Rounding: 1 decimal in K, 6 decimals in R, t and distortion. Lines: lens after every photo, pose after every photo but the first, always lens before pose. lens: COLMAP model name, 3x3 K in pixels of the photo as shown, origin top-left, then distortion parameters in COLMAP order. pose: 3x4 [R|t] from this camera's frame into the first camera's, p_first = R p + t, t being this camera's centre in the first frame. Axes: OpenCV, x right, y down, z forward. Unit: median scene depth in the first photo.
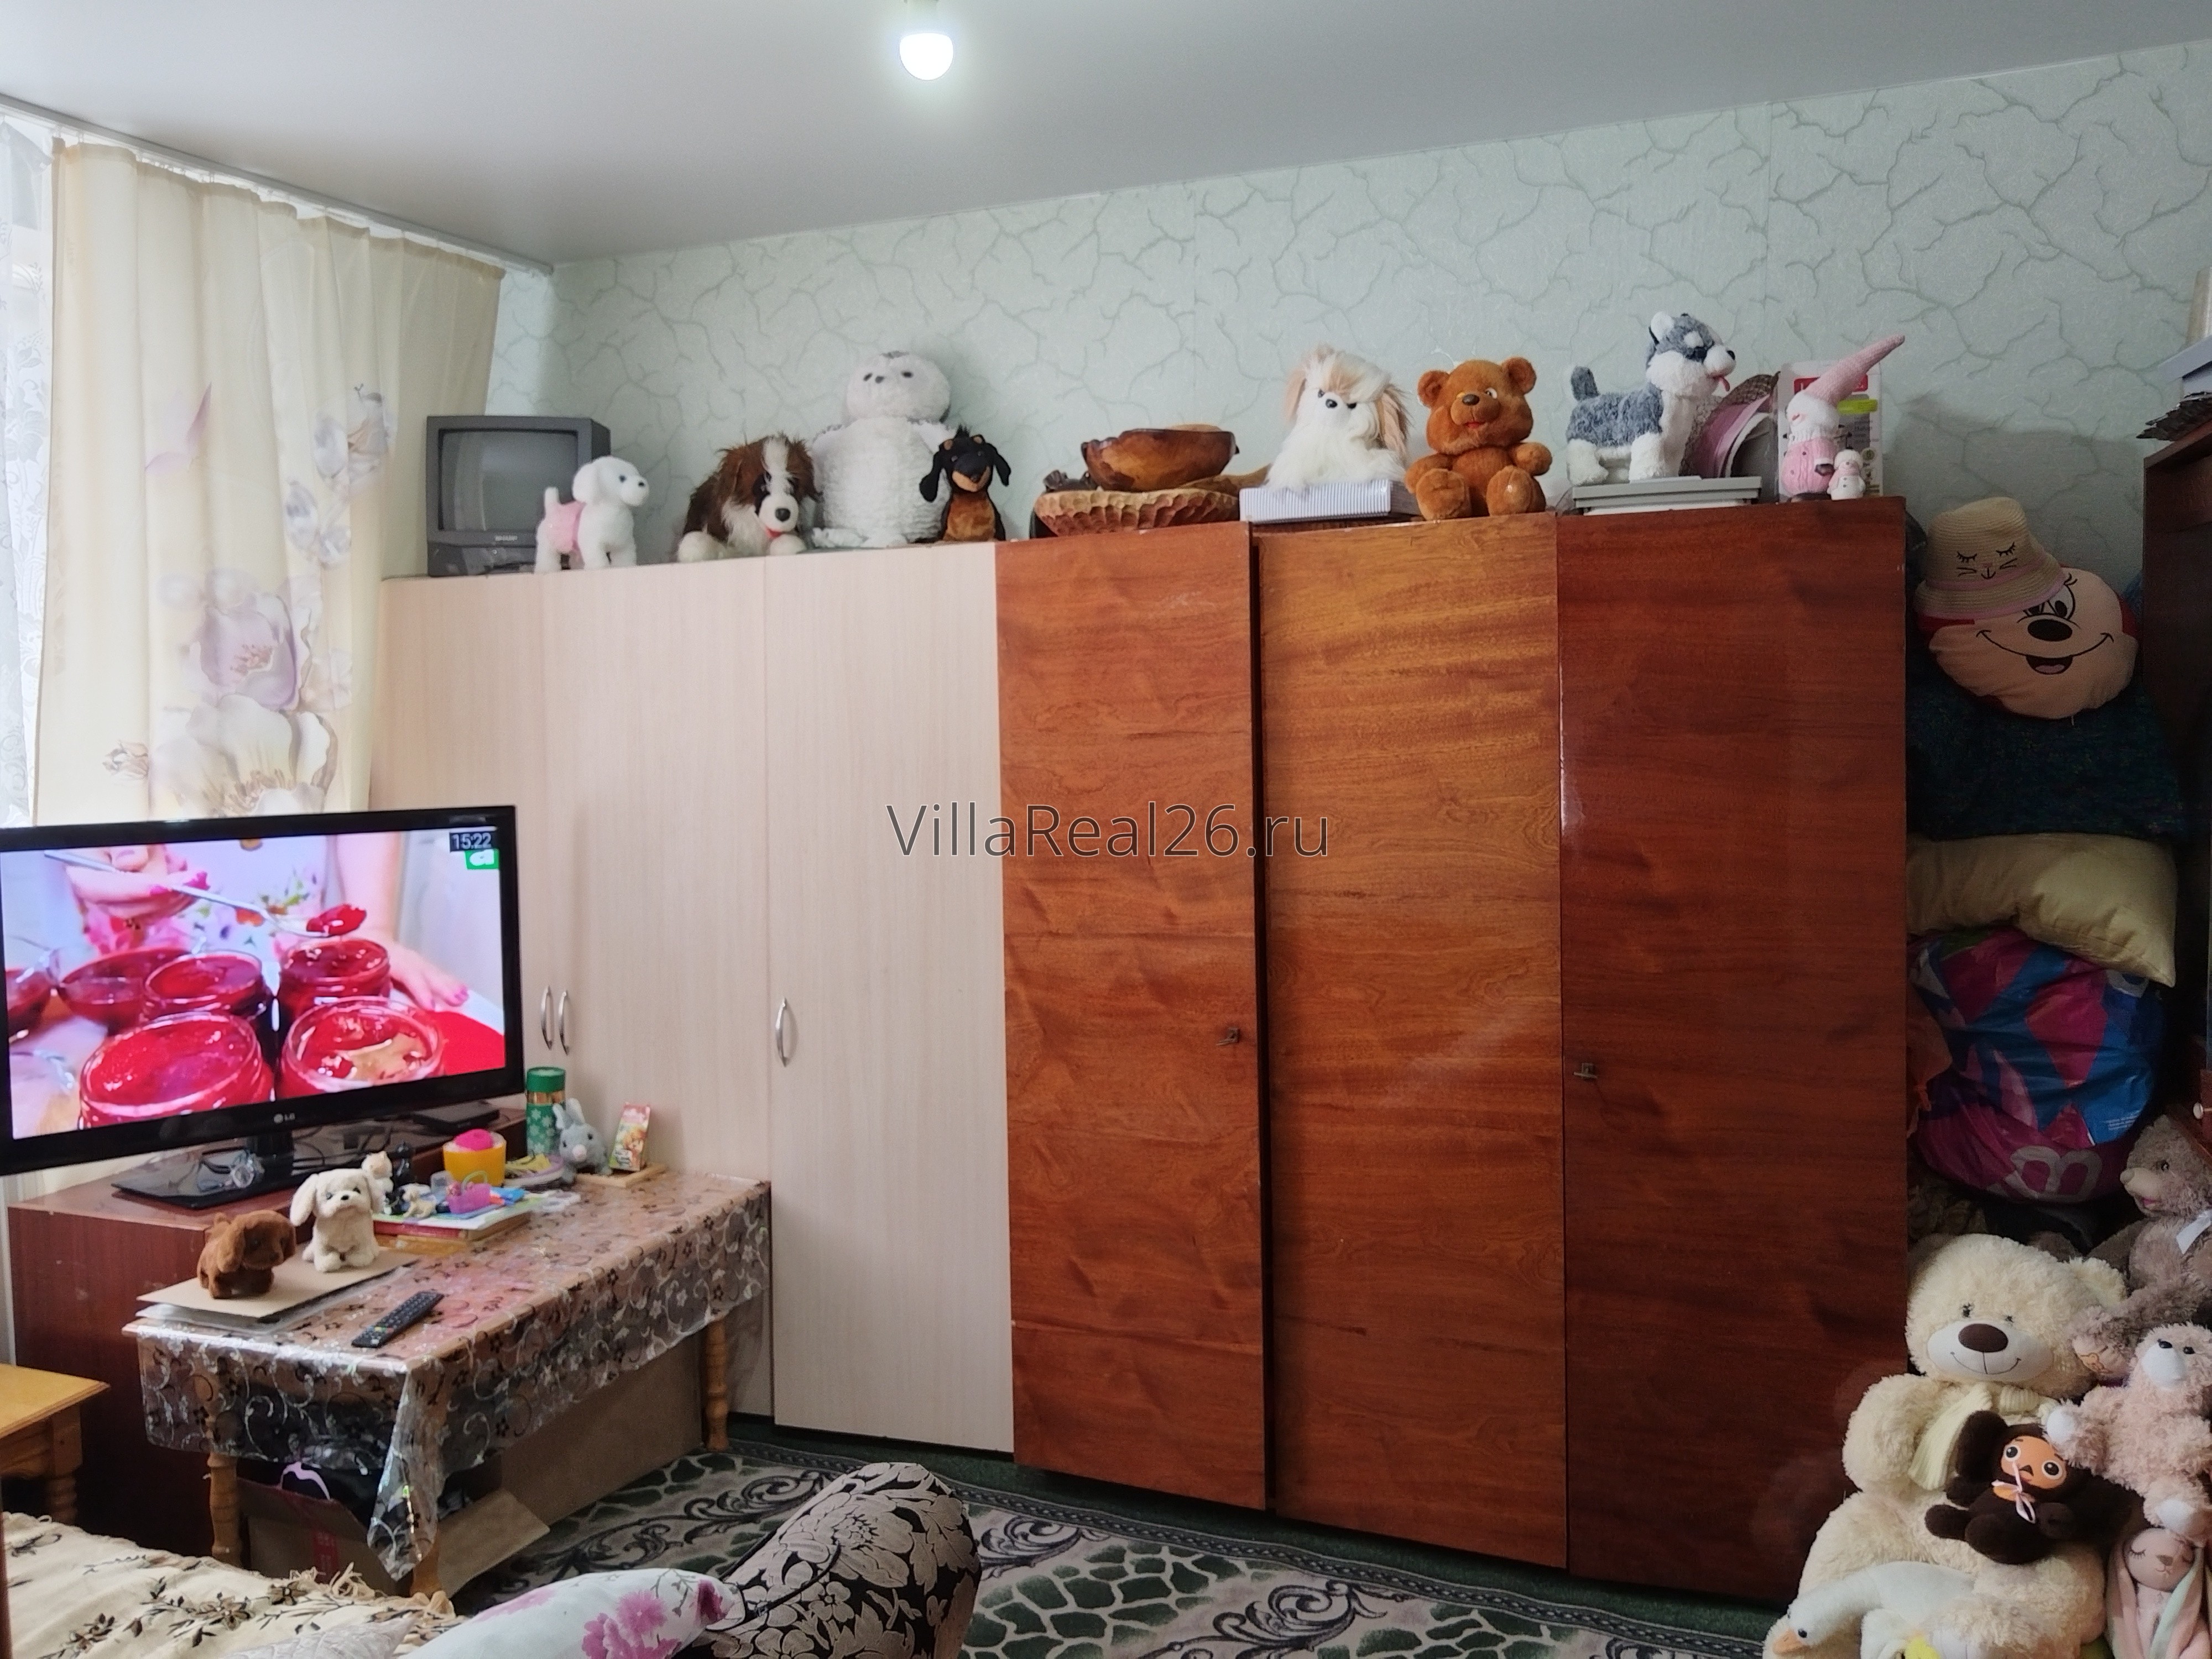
lens RADIAL K [[1667.7, 0, 1106.8], [0, 1667.7, 829.4], [0, 0, 1]] dist [-0.022220, -0.000691]
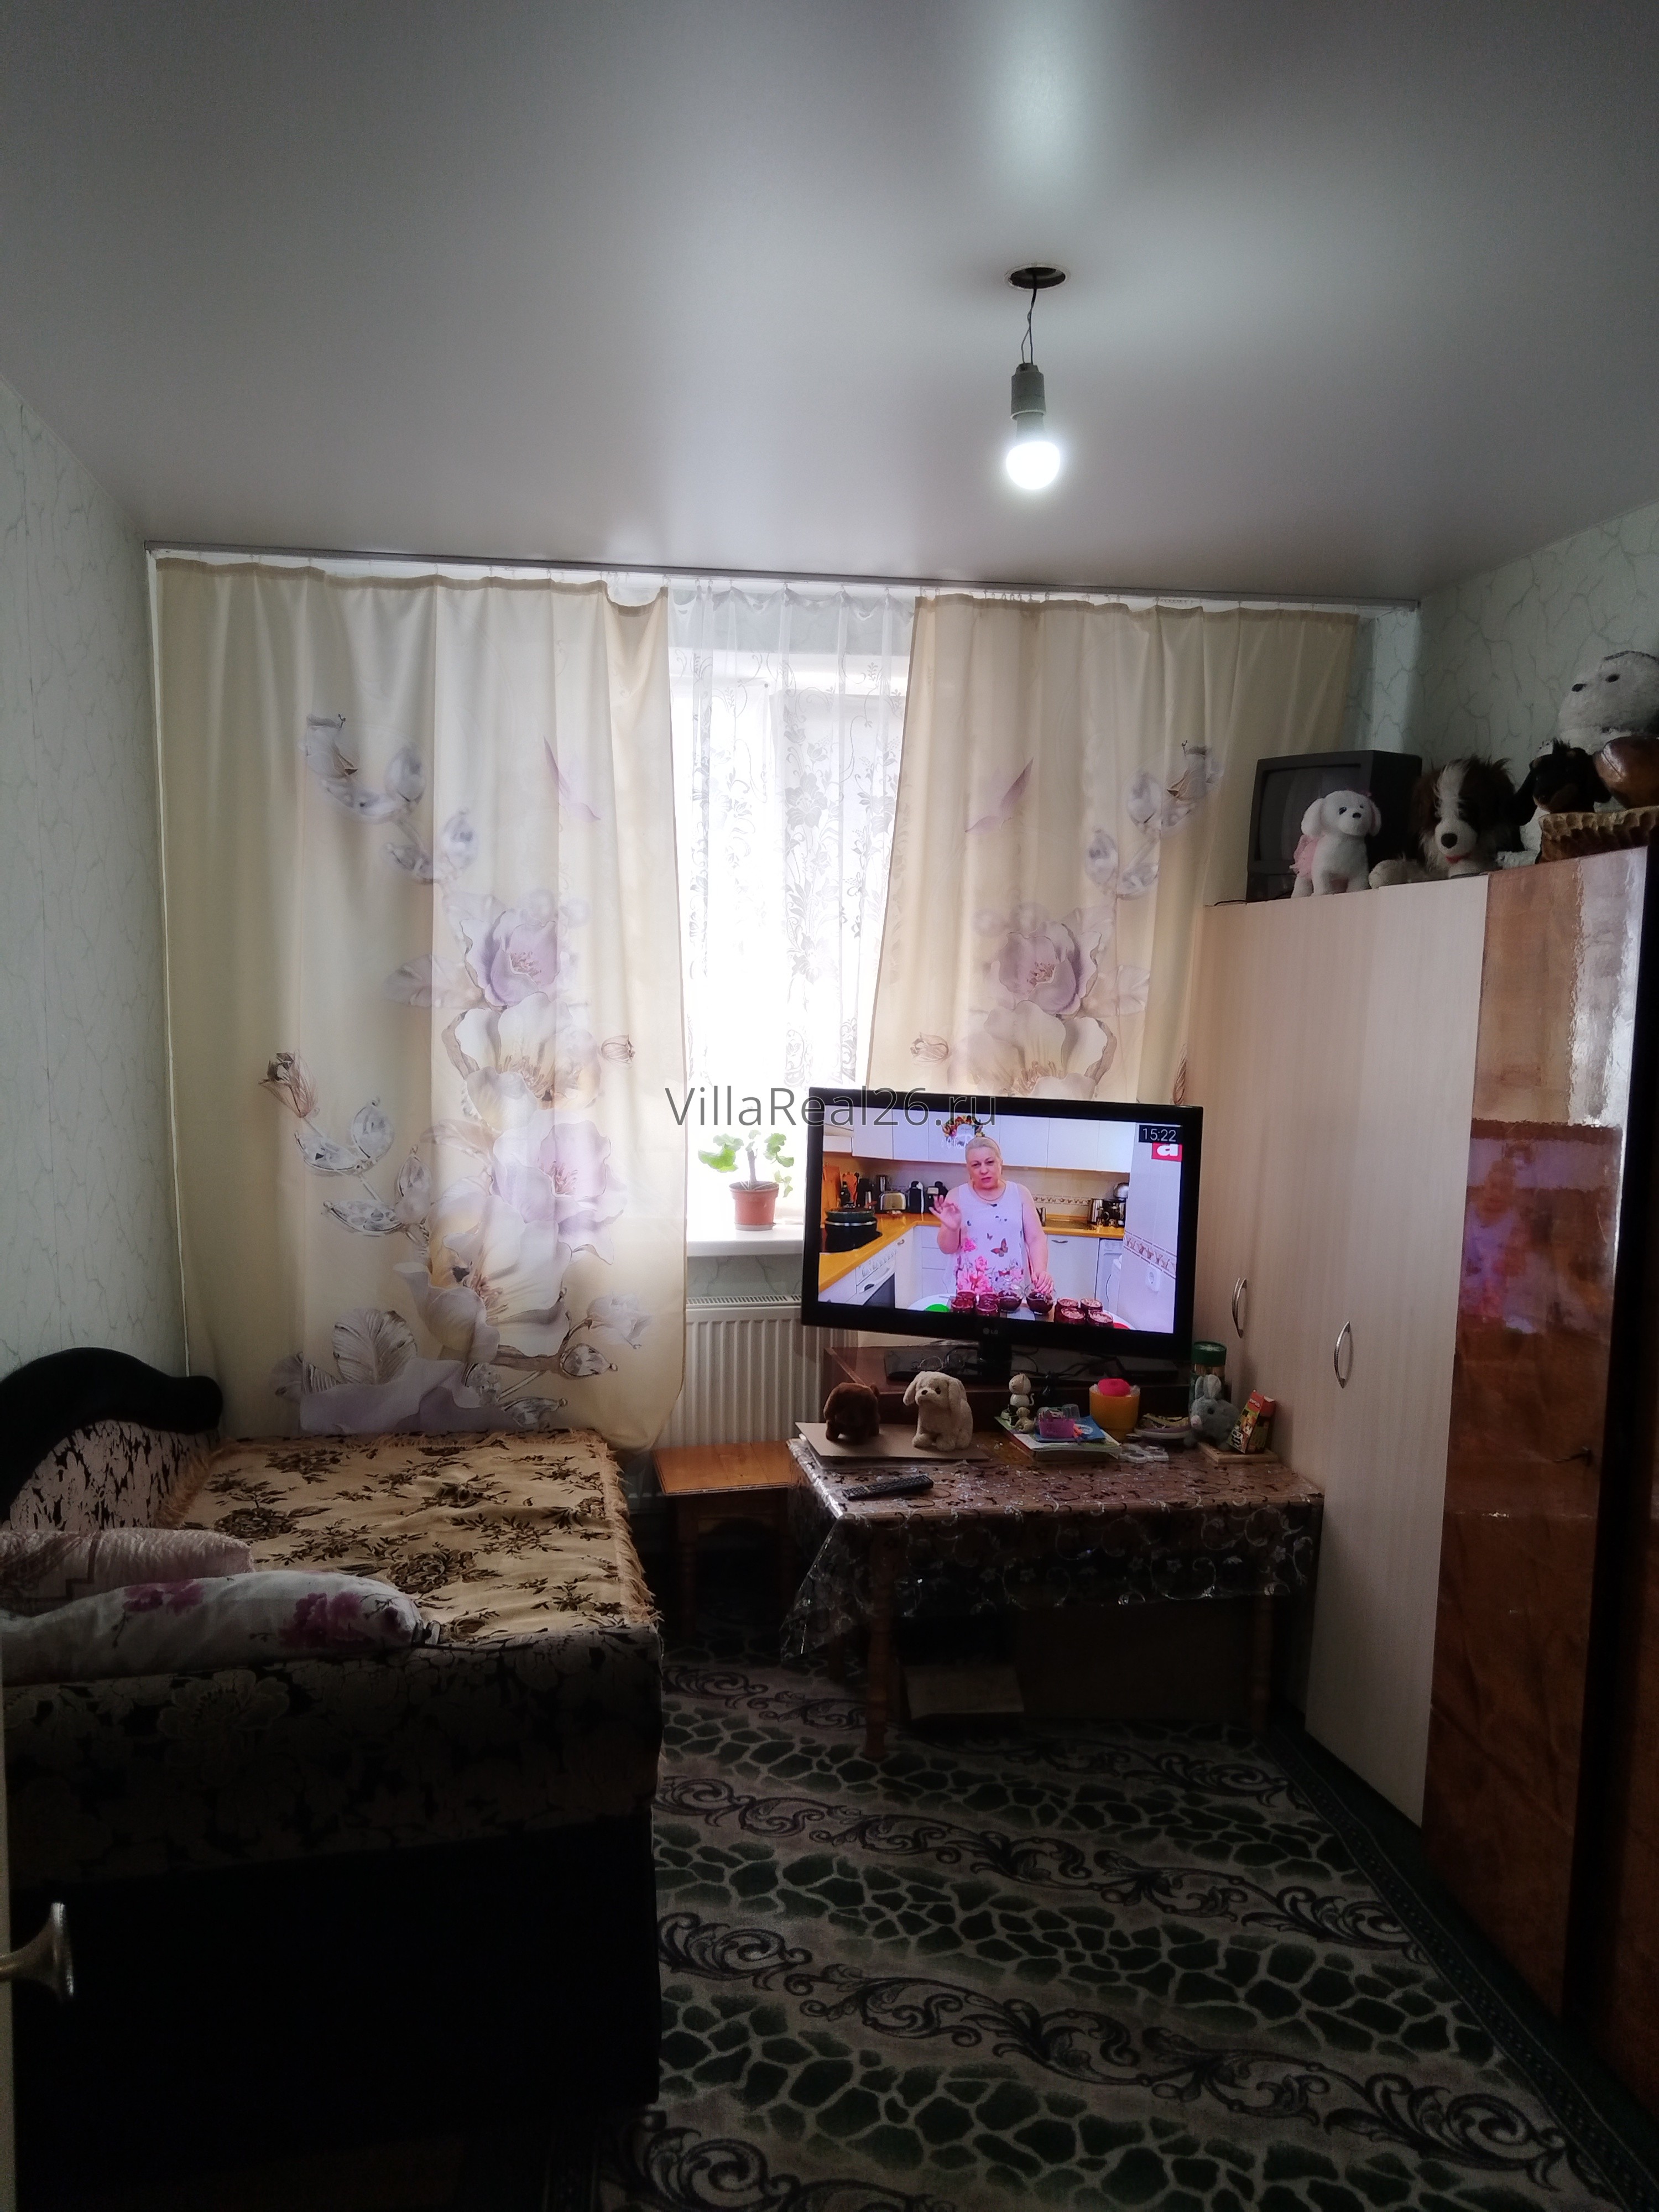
lens RADIAL K [[1682.6, 0, 888.4], [0, 1682.6, 1107.3], [0, 0, 1]] dist [-0.003446, -0.005632]
pose [[0.545358, 0.093026, -0.833025, 0.504473], [-0.095759, 0.994230, 0.048338, -0.052034], [0.832715, 0.053409, 0.551120, 0.196431]]
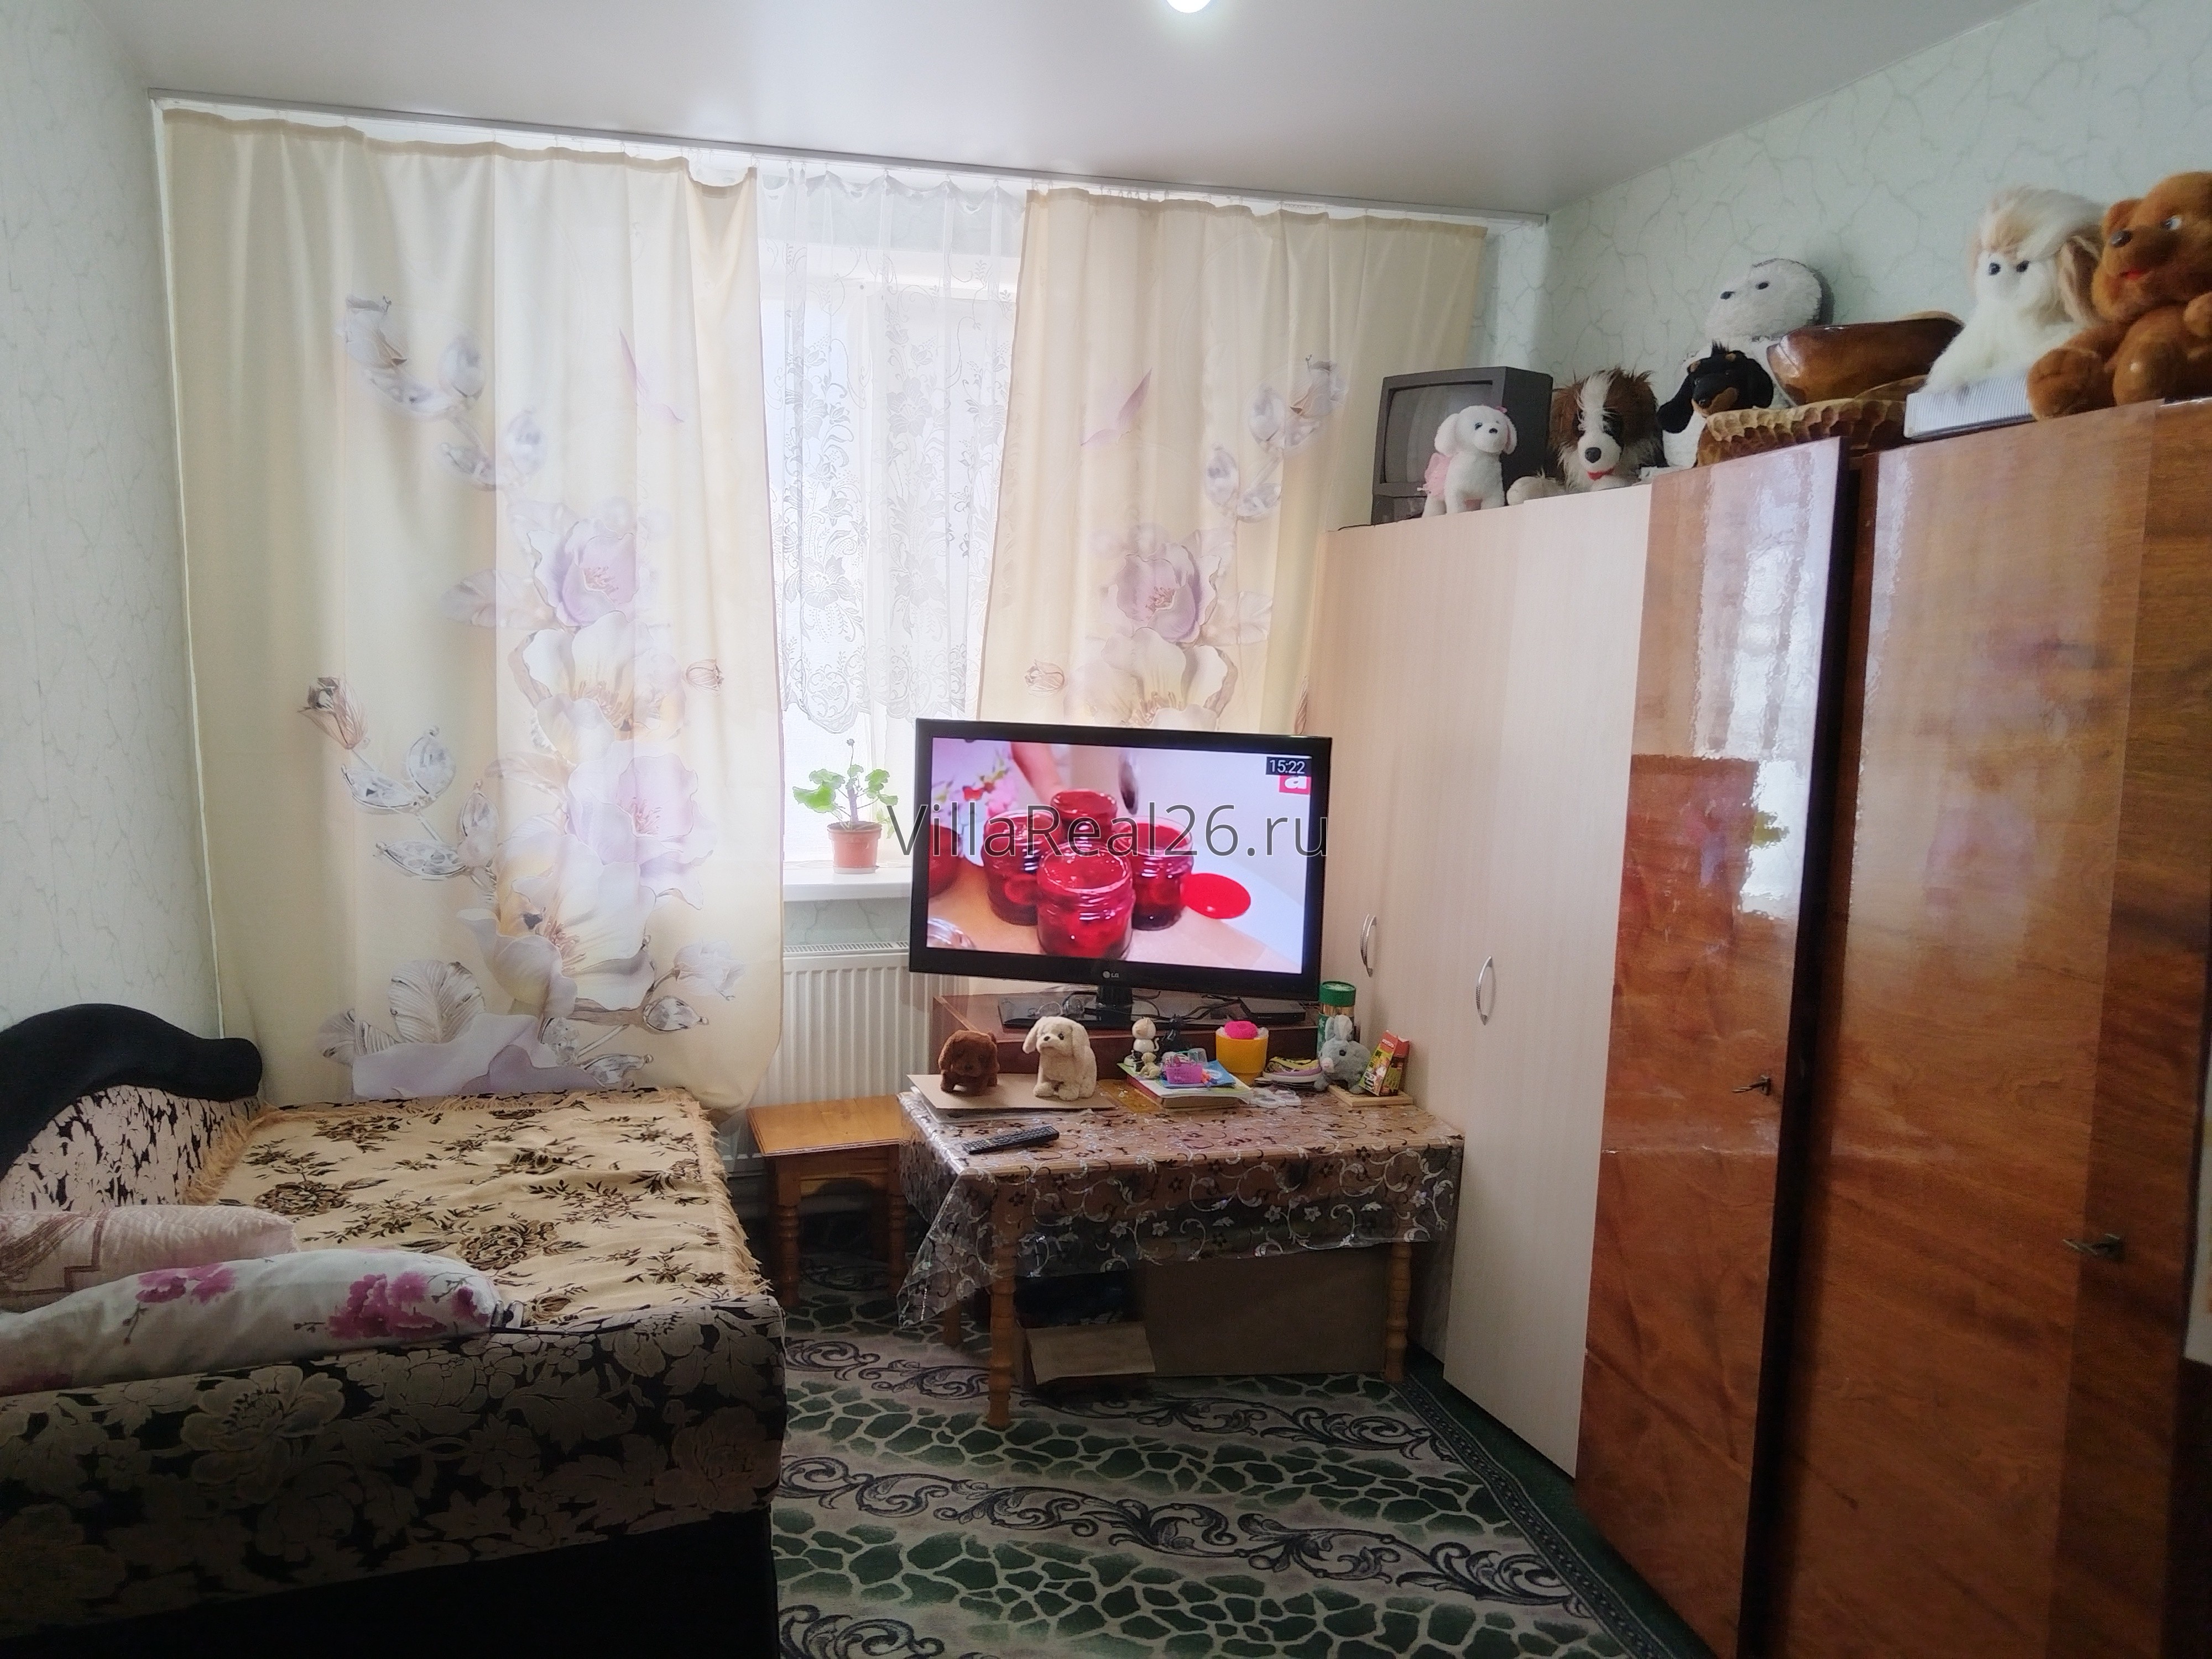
lens RADIAL K [[1678.2, 0, 1142.0], [0, 1678.2, 826.7], [0, 0, 1]] dist [-0.000919, -0.001995]
pose [[0.630317, 0.117846, -0.767341, 0.430144], [-0.097872, 0.992588, 0.072043, -0.024801], [0.770144, 0.029691, 0.637179, 0.217269]]
